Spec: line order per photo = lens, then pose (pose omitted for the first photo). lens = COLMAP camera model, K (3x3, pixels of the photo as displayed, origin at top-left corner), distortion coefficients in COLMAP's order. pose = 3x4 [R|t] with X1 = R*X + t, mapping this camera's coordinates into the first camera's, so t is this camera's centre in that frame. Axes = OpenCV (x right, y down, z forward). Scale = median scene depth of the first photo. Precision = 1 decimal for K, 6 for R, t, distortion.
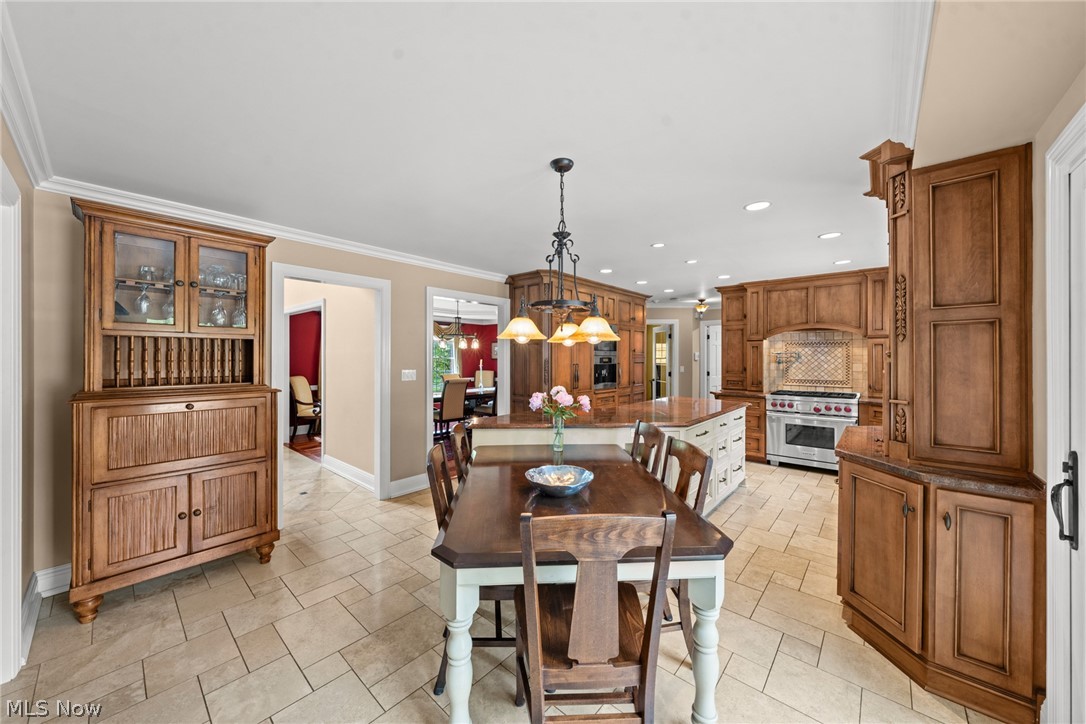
lens RADIAL K [[386.5, 0, 537.7], [0, 386.5, 357.1], [0, 0, 1]] dist [-0.000966, -0.000123]
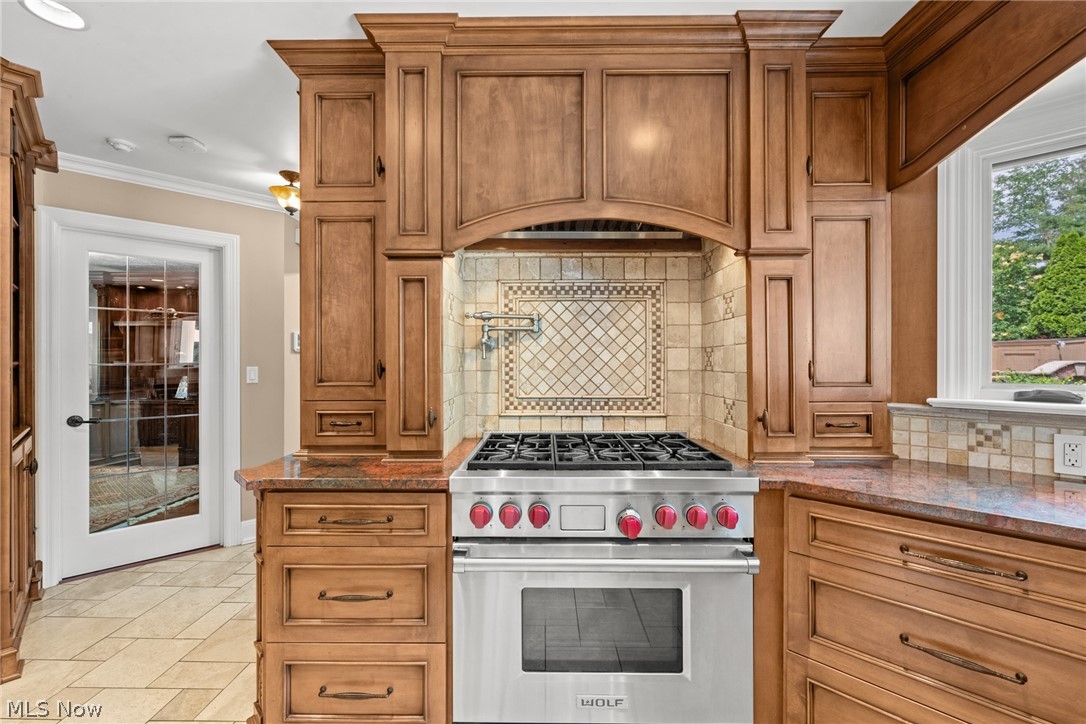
lens RADIAL K [[453.5, 0, 538.3], [0, 453.5, 361.0], [0, 0, 1]] dist [0.001073, -0.000001]
pose [[0.757801, -0.002287, 0.652482, 0.438299], [0.001092, 0.999997, 0.002237, 0.026234], [-0.652485, -0.000983, 0.757801, 0.733926]]
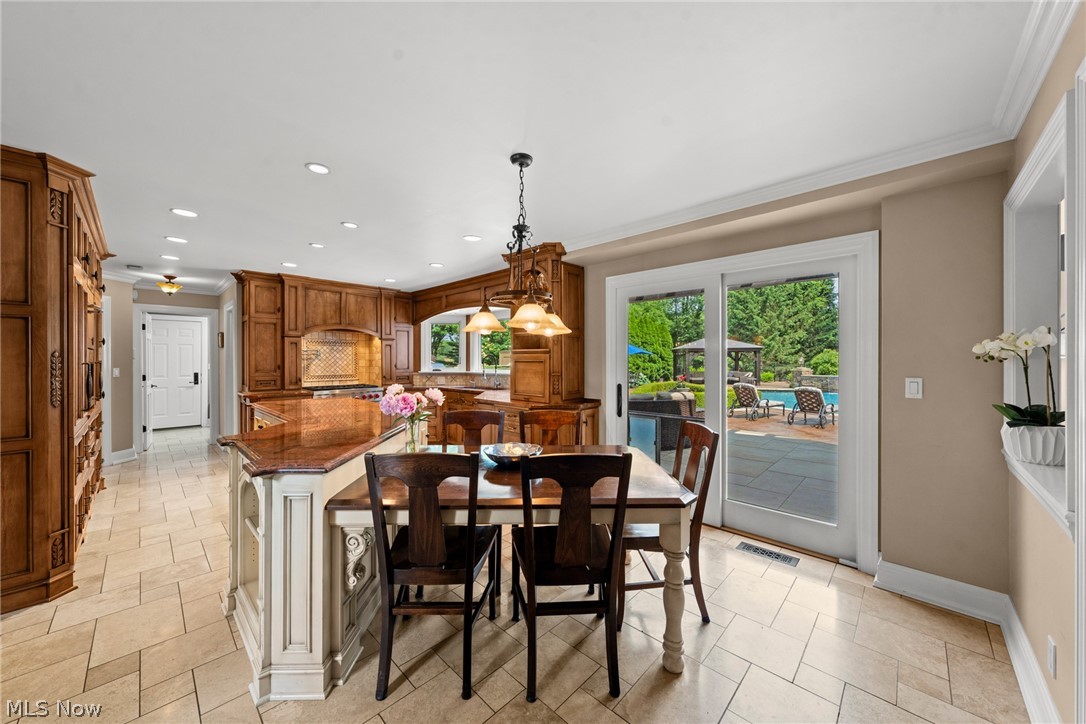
lens RADIAL K [[386.5, 0, 539.8], [0, 386.5, 361.0], [0, 0, 1]] dist [-0.000966, -0.000123]
pose [[0.039474, -0.005850, 0.999203, -0.379945], [0.001415, 0.999982, 0.005799, 0.012762], [-0.999220, 0.001185, 0.039482, 0.360020]]
